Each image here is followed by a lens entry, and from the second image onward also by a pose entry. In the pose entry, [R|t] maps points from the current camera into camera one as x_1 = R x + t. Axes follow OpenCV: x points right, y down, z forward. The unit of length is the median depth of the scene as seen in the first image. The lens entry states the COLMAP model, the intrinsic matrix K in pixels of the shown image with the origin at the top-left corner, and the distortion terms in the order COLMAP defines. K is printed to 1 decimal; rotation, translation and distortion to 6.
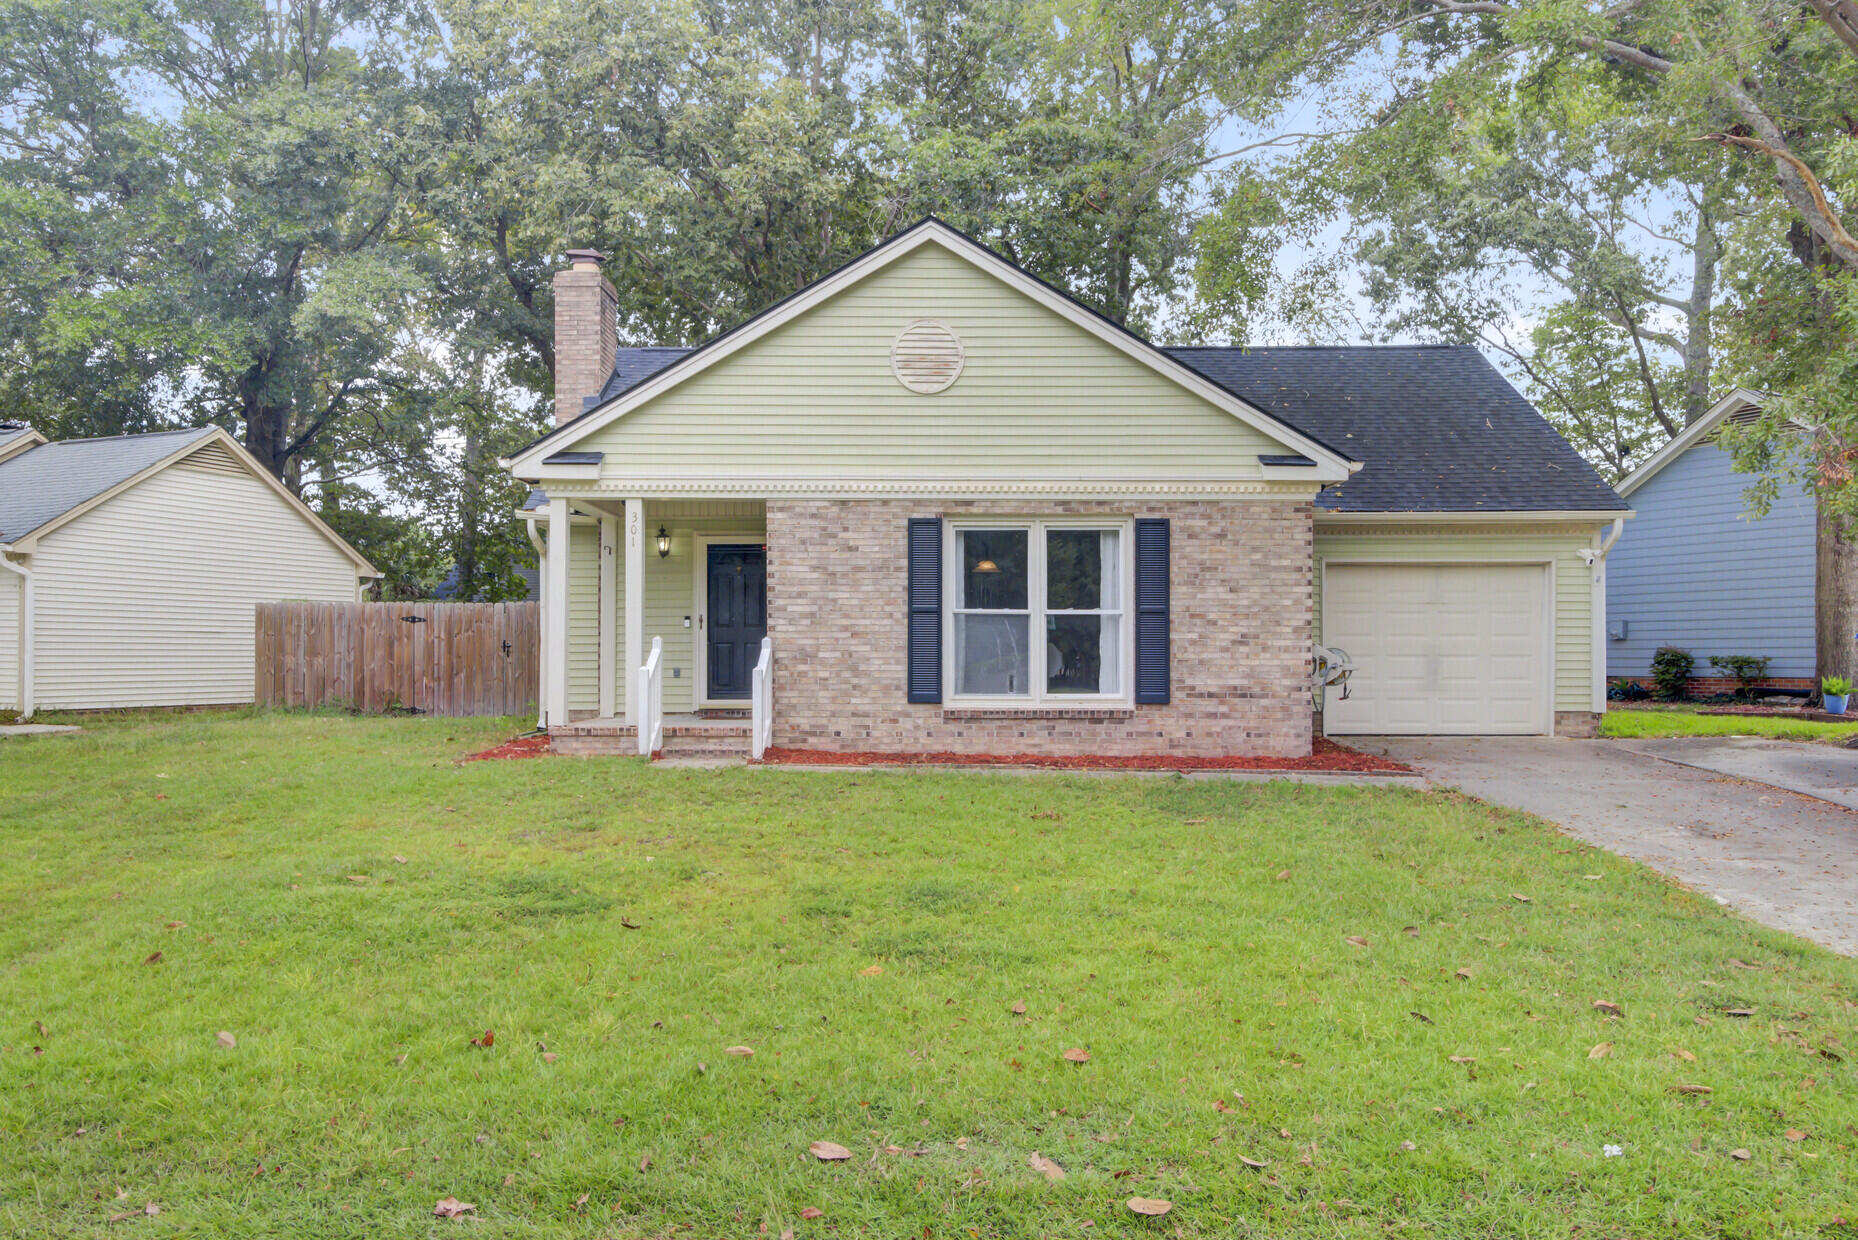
lens RADIAL K [[1489.9, 0, 933.8], [0, 1489.9, 631.5], [0, 0, 1]] dist [0.008740, 0.002026]
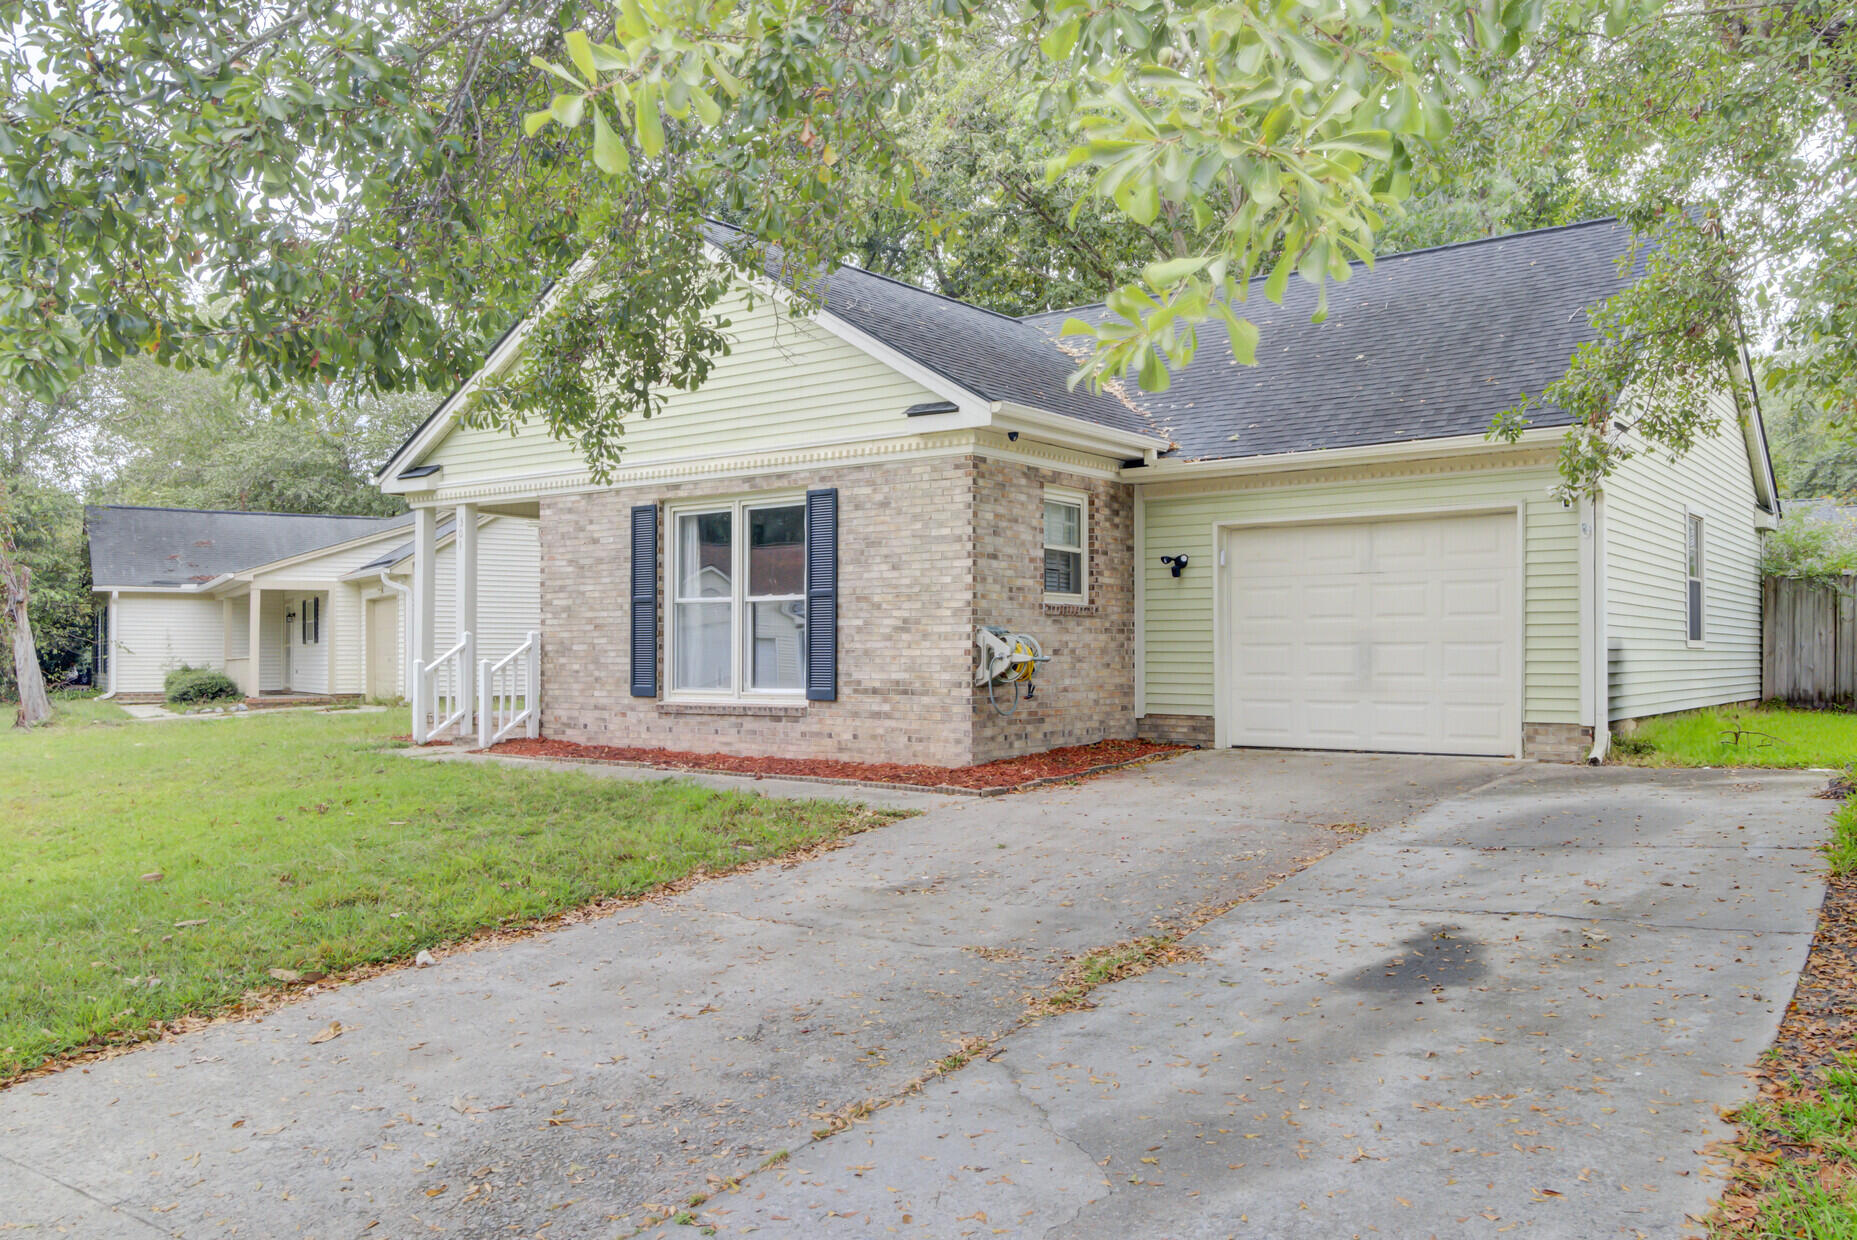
lens RADIAL K [[1489.1, 0, 929.5], [0, 1489.1, 616.4], [0, 0, 1]] dist [0.008740, 0.002026]
pose [[0.807240, -0.020141, -0.589880, 0.713058], [0.012736, 0.999779, -0.016708, 0.014531], [0.590086, 0.005975, 0.807318, 0.328790]]
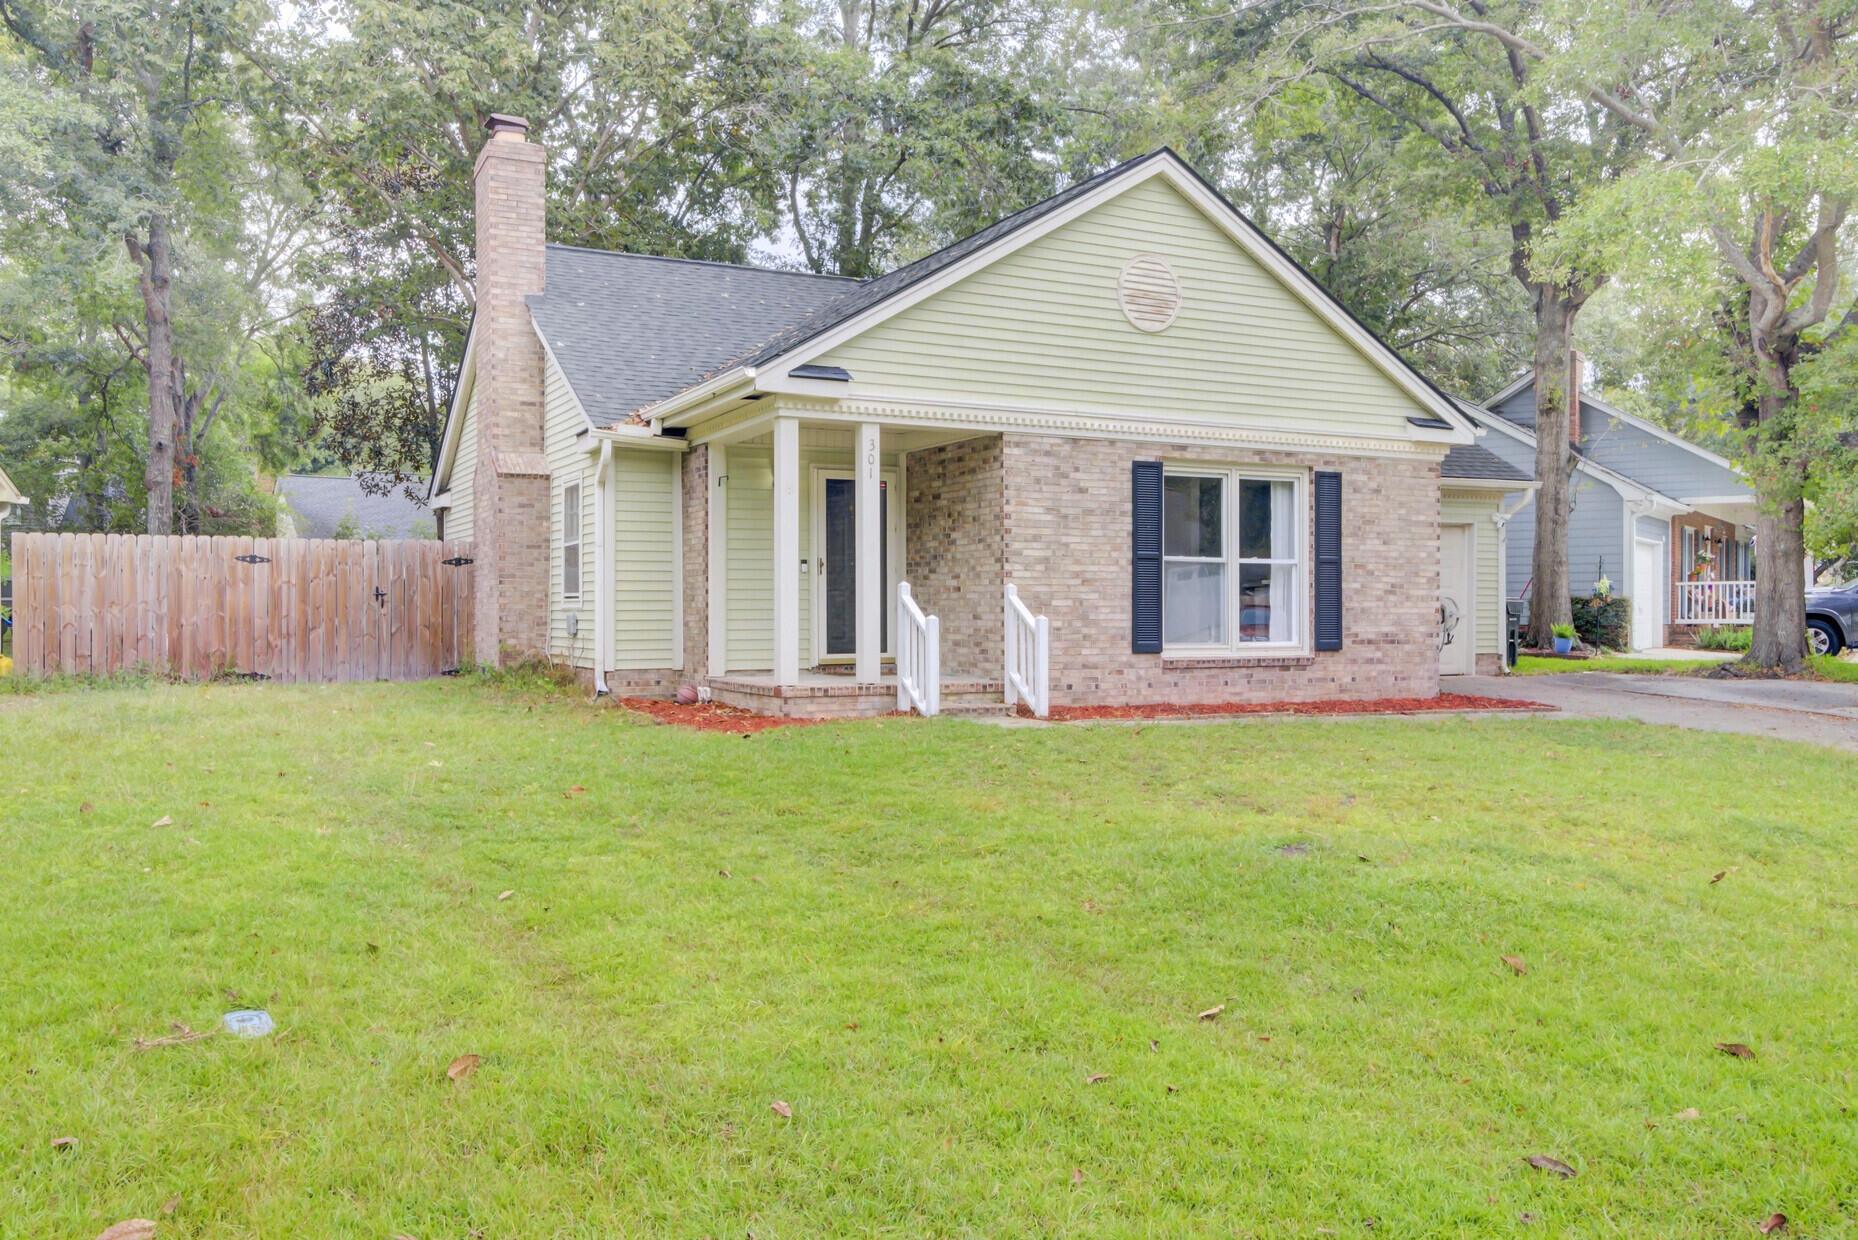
lens RADIAL K [[1489.9, 0, 927.7], [0, 1489.9, 616.3], [0, 0, 1]] dist [0.008740, 0.002026]
pose [[0.885065, -0.002737, 0.465459, -0.580864], [-0.006527, 0.999811, 0.018290, 0.007424], [-0.465421, -0.019226, 0.884881, 0.211184]]
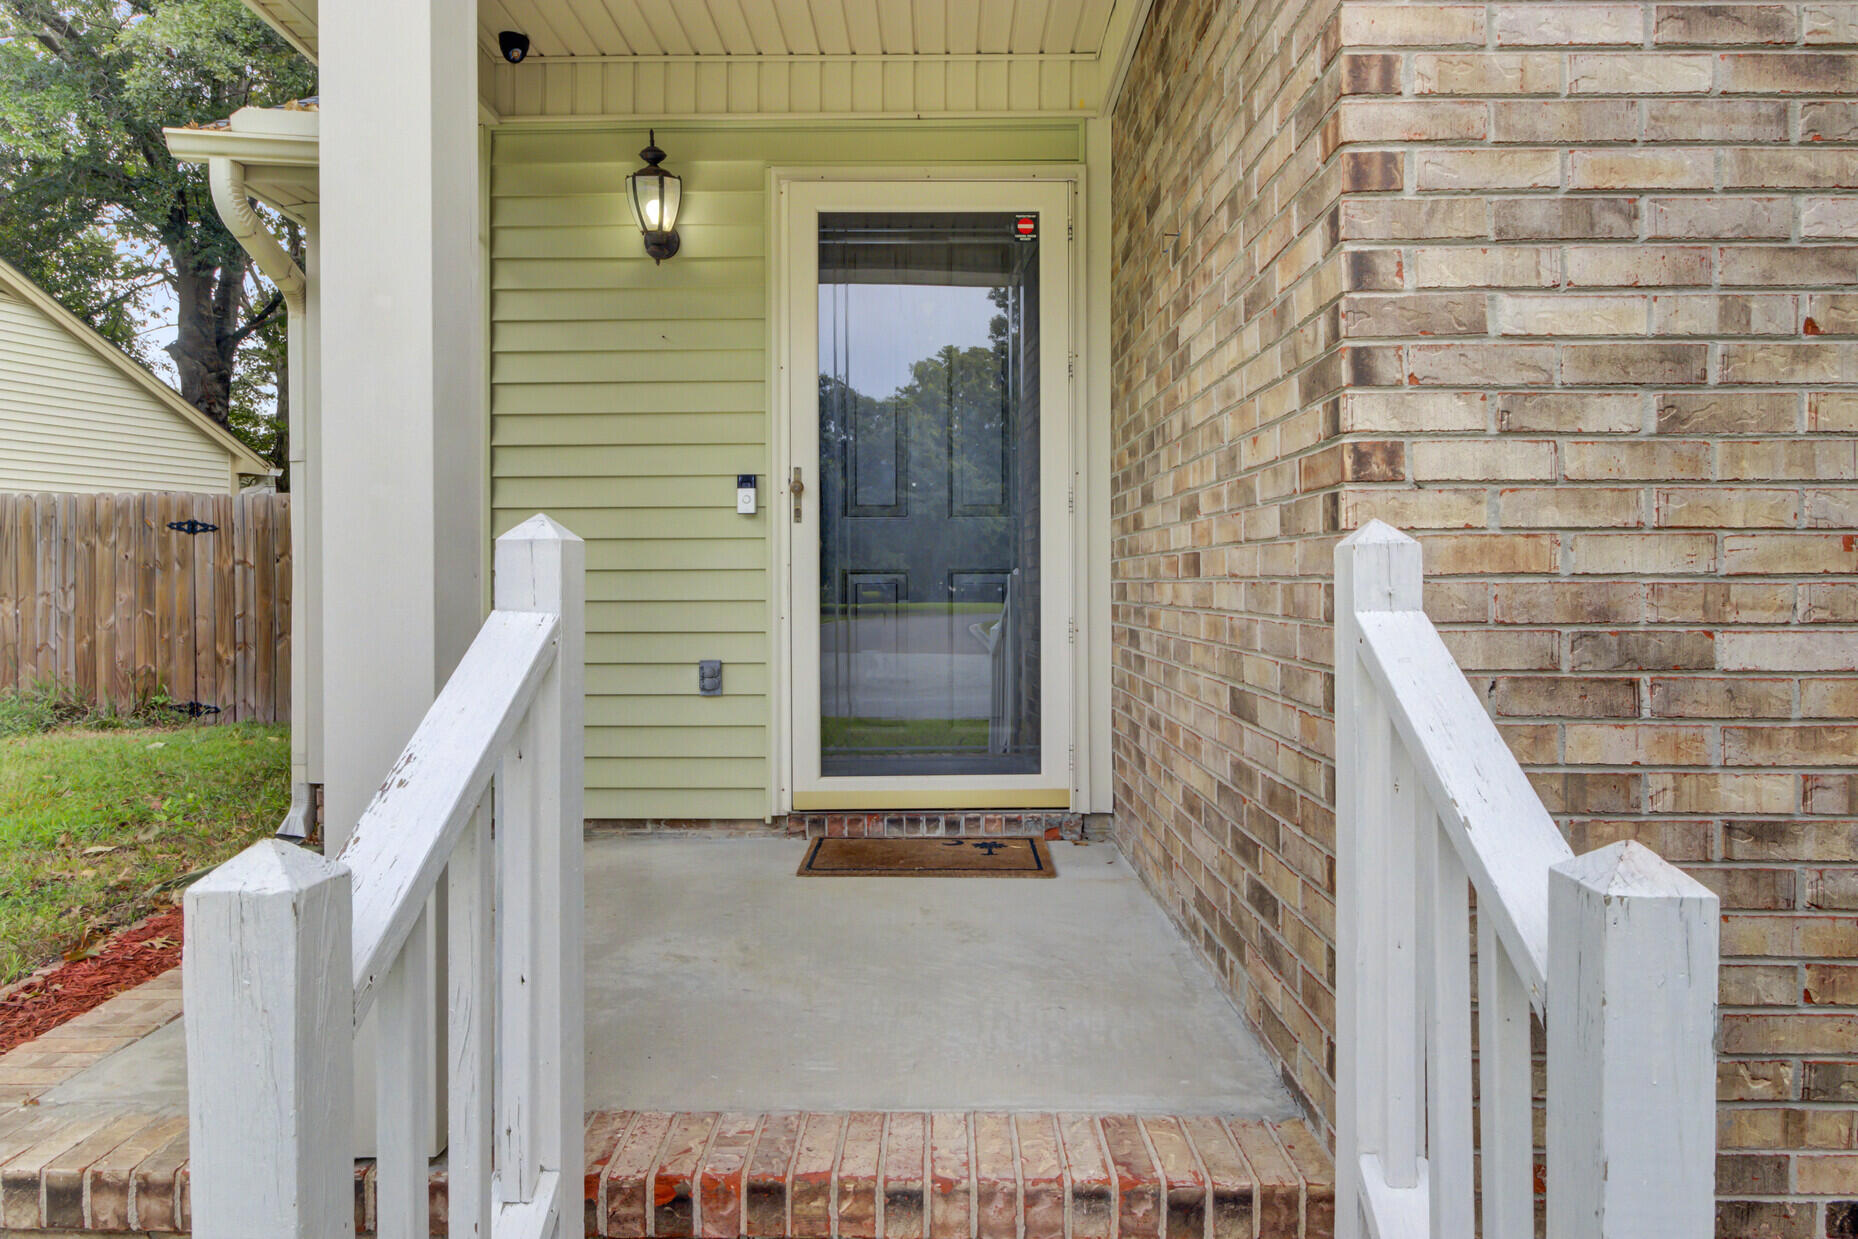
lens RADIAL K [[1139.3, 0, 922.3], [0, 1139.3, 590.6], [0, 0, 1]] dist [0.003008, 0.001122]
pose [[1.000000, -0.000681, -0.000310, -0.150936], [0.000687, 0.999773, 0.021306, 0.007669], [0.000295, -0.021307, 0.999773, 0.895626]]
